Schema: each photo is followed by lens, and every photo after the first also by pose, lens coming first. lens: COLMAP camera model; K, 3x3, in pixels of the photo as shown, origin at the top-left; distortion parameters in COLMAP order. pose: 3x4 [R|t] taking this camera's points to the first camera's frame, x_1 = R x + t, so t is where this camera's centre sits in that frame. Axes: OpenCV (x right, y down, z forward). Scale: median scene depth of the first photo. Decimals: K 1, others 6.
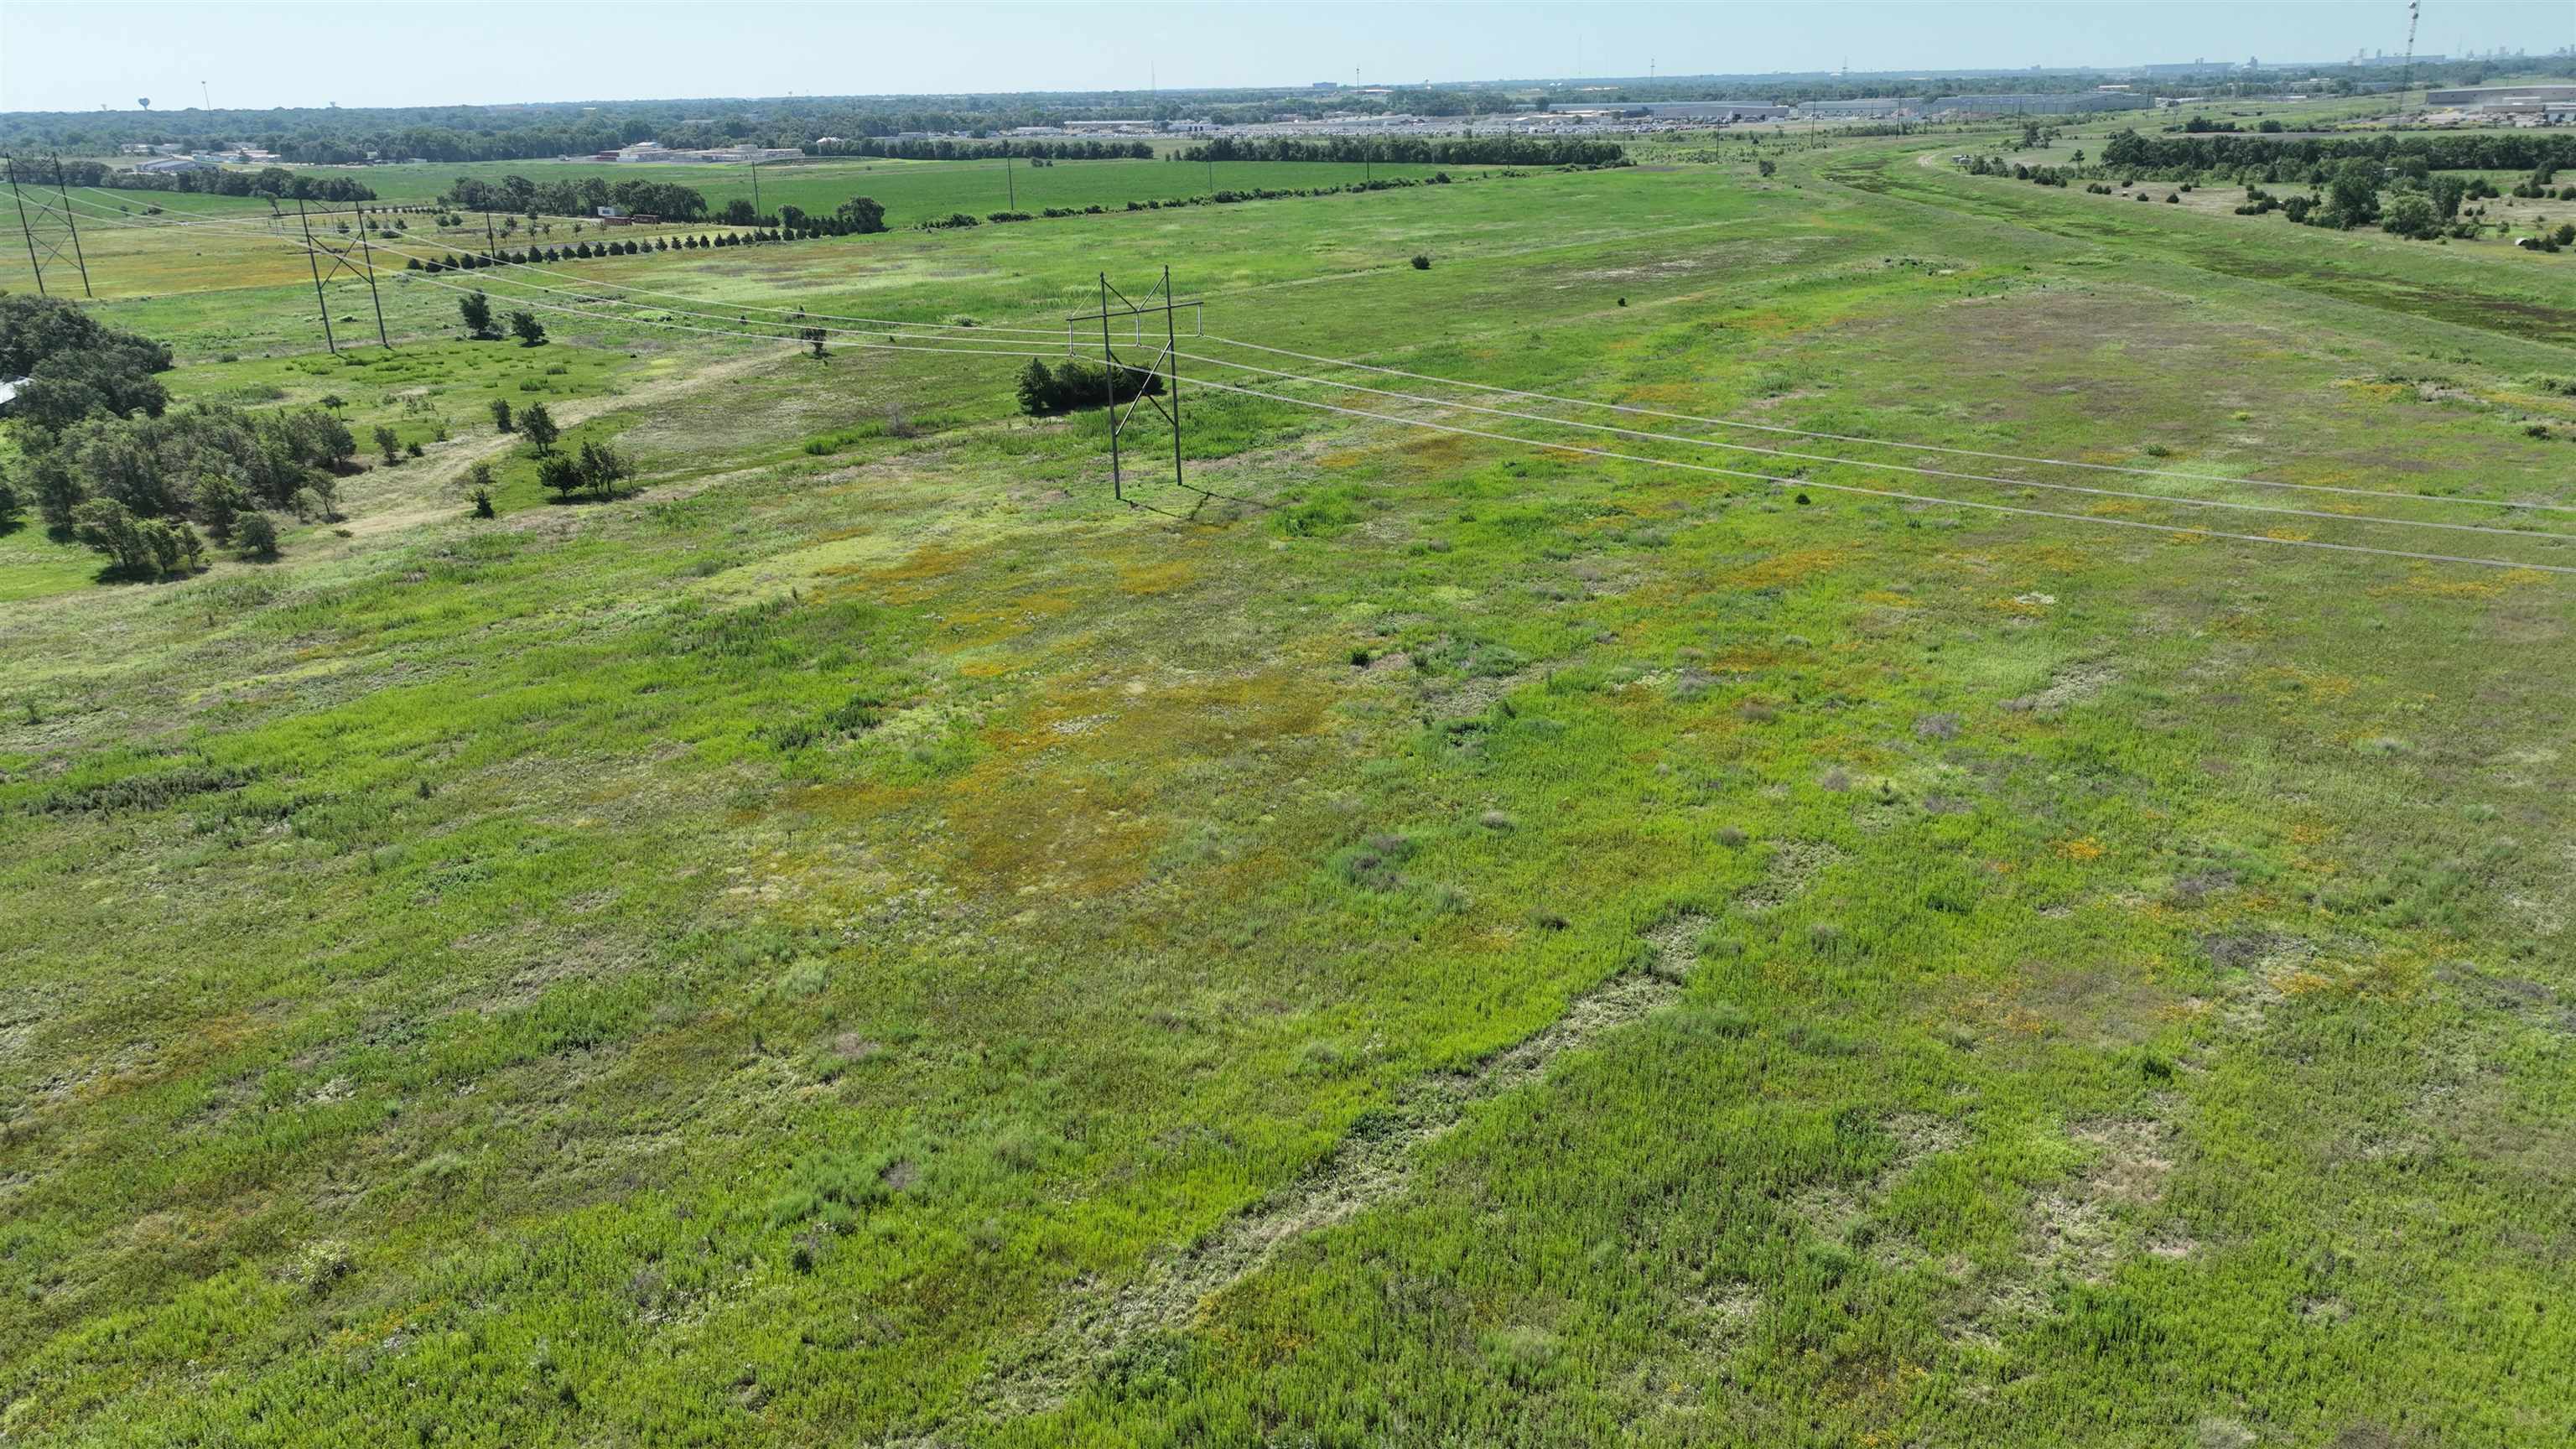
lens RADIAL K [[1806.5, 0, 1297.6], [0, 1806.5, 729.0], [0, 0, 1]] dist [-0.000149, 0.015373]
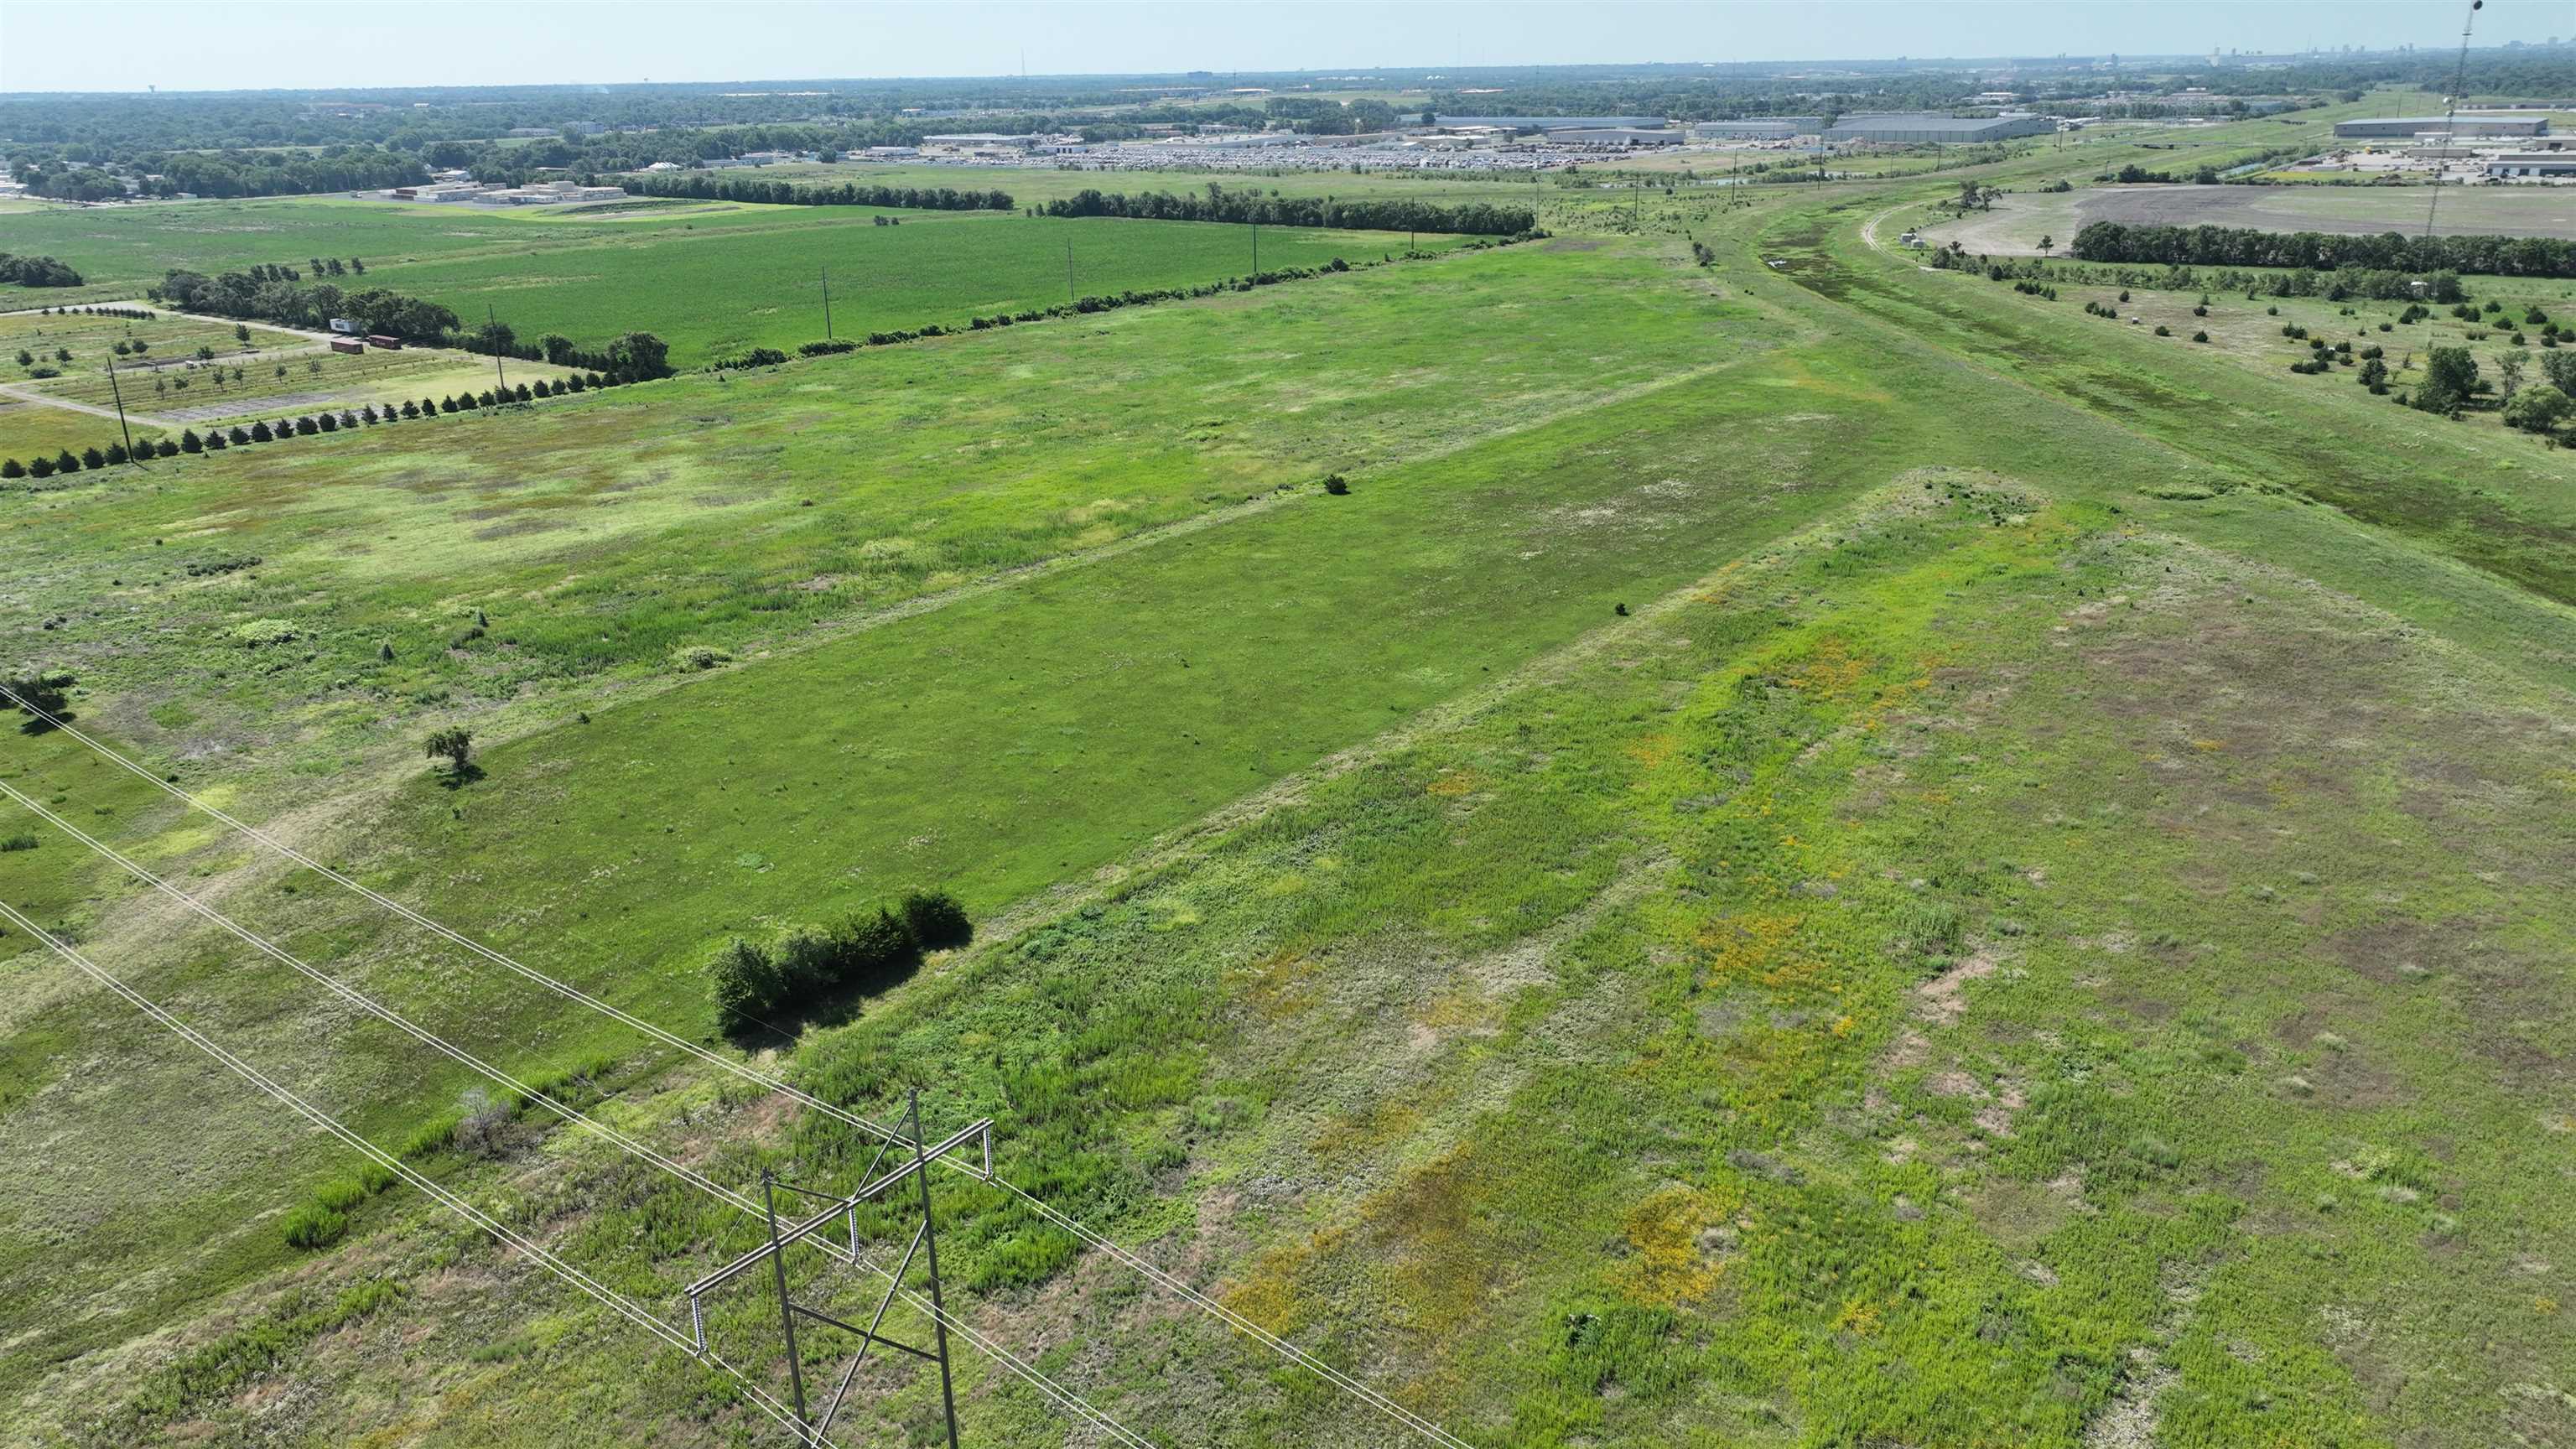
lens RADIAL K [[1806.5, 0, 1297.4], [0, 1806.5, 730.0], [0, 0, 1]] dist [-0.000149, 0.015373]
pose [[0.997878, -0.017051, 0.062845, 0.001220], [0.016488, 0.999819, 0.009471, -0.158751], [-0.062995, -0.008415, 0.997978, 0.223200]]
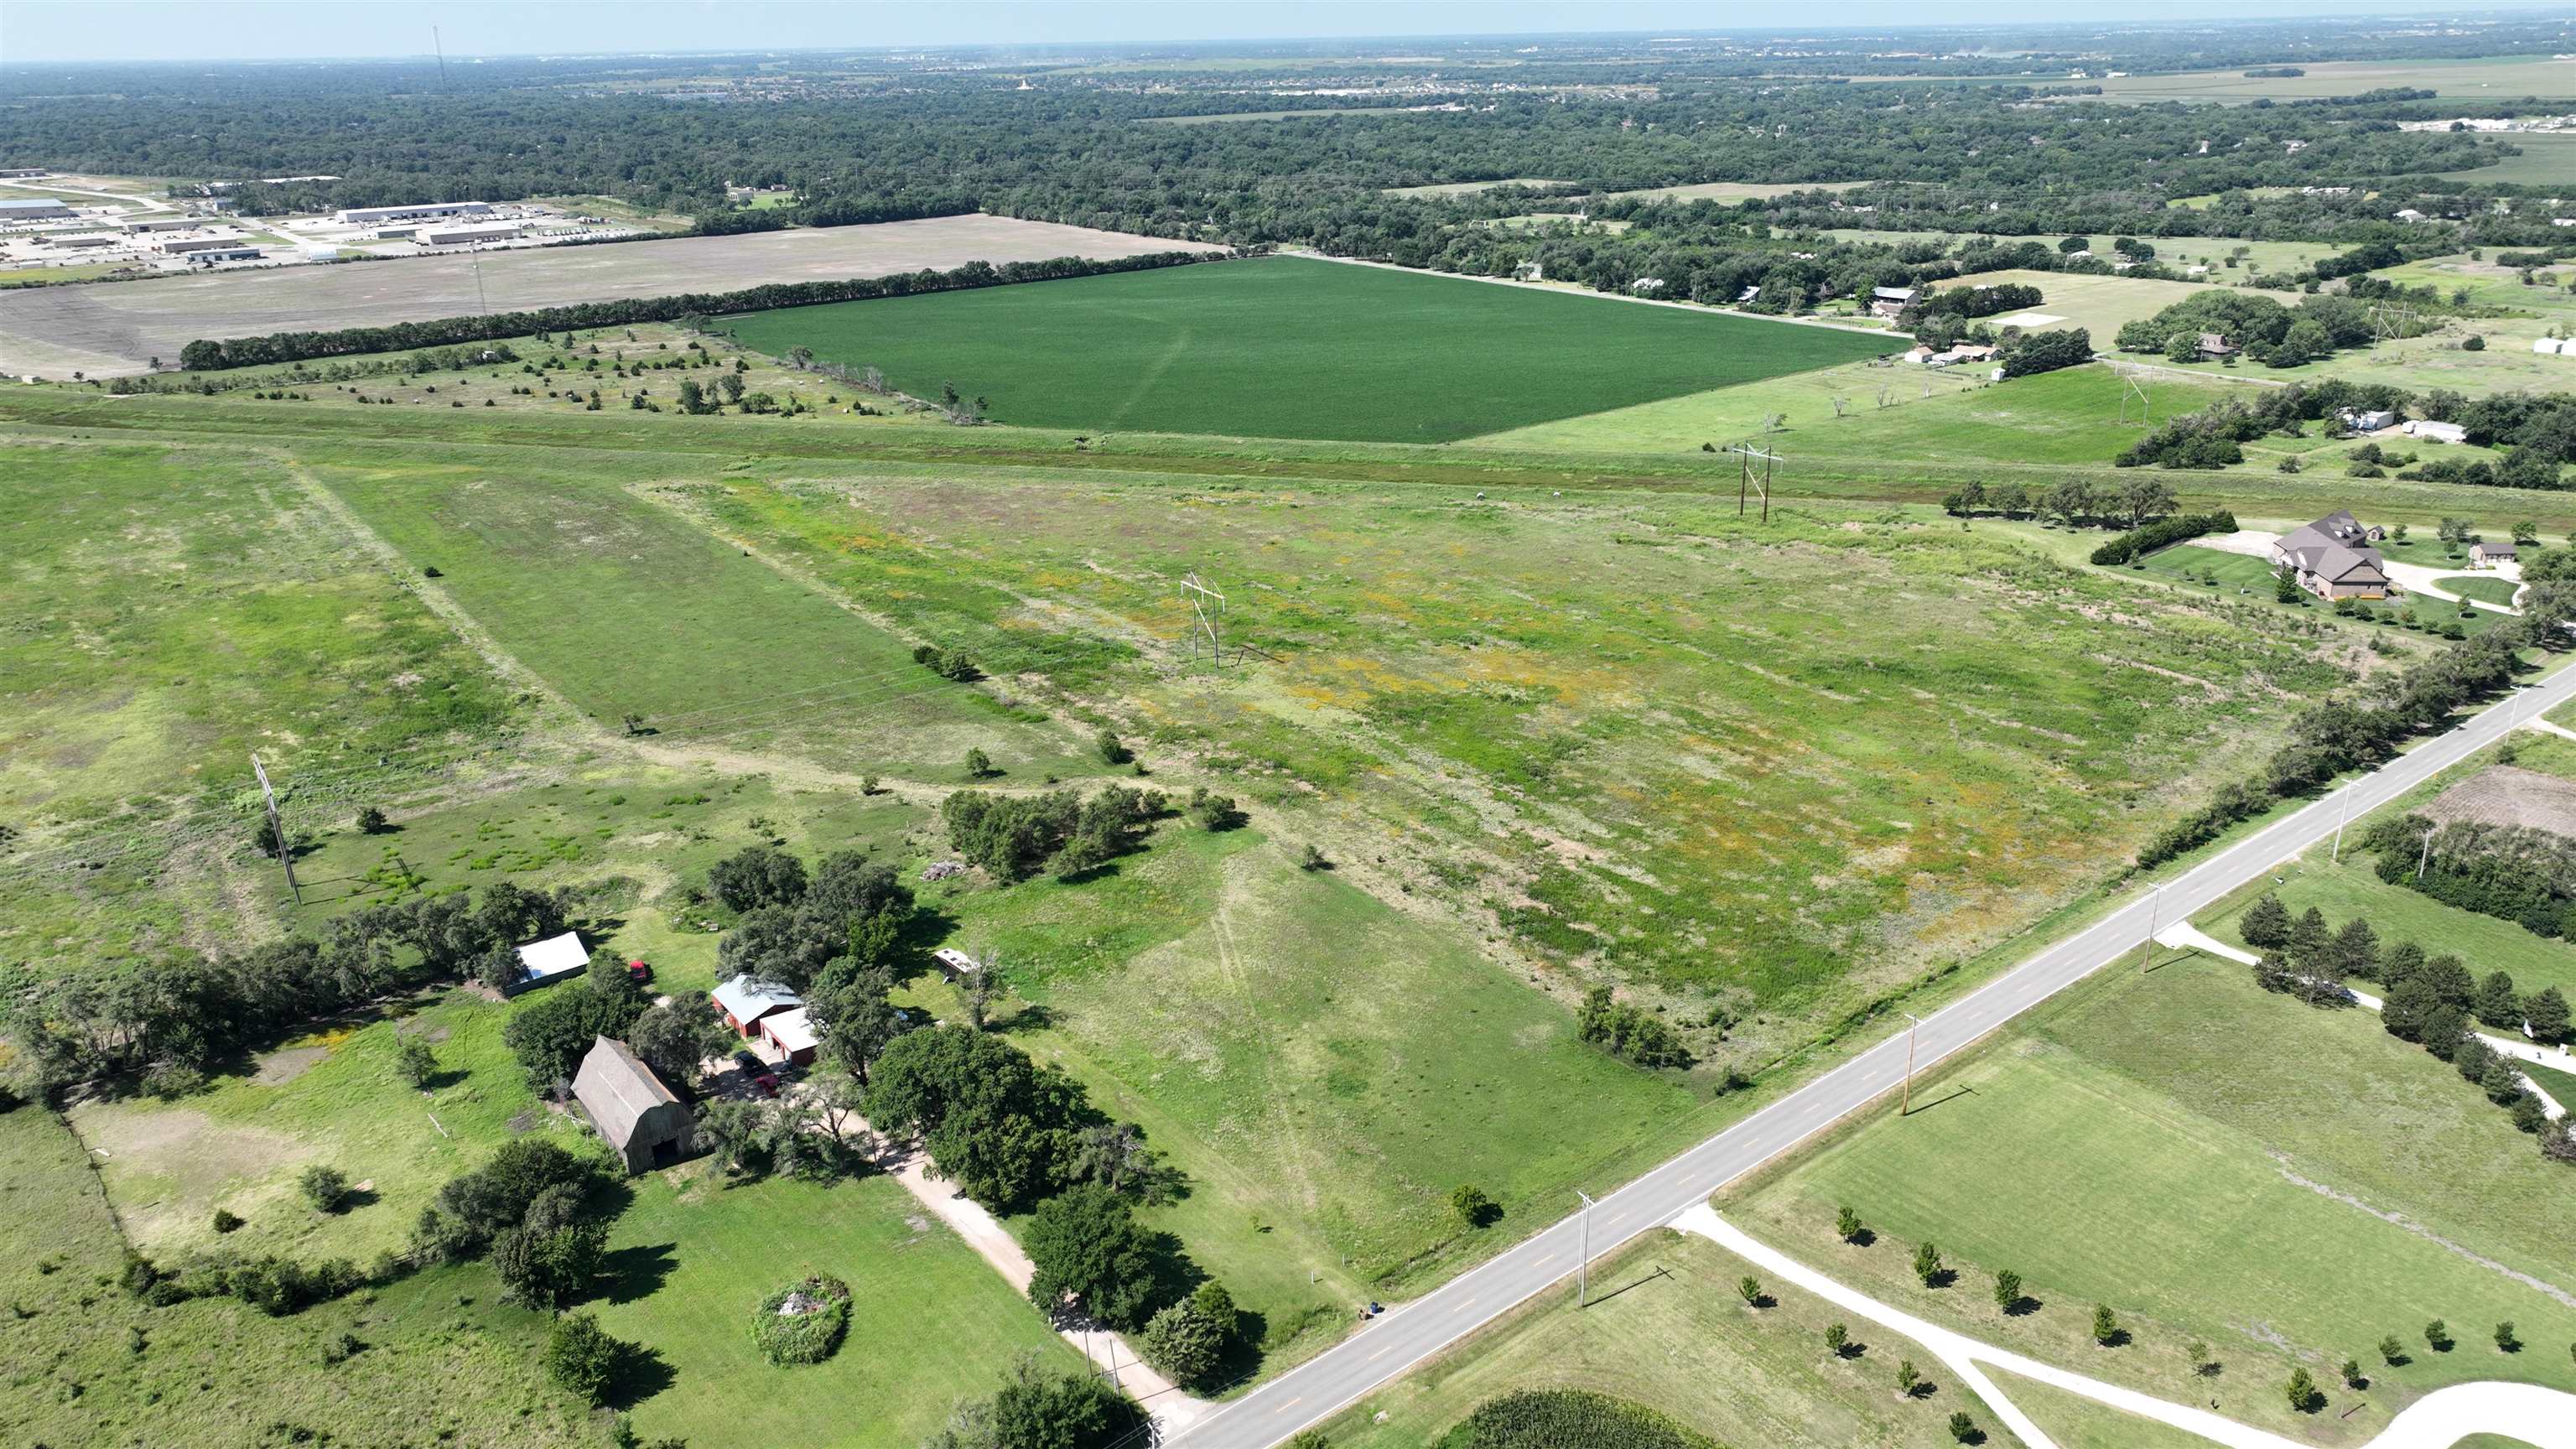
lens RADIAL K [[1806.5, 0, 1296.2], [0, 1806.5, 730.7], [0, 0, 1]] dist [-0.000149, 0.015373]
pose [[0.193676, -0.336135, 0.921685, -0.995267], [0.341006, 0.903960, 0.258015, -0.274683], [-0.919894, 0.264328, 0.289699, 0.115408]]
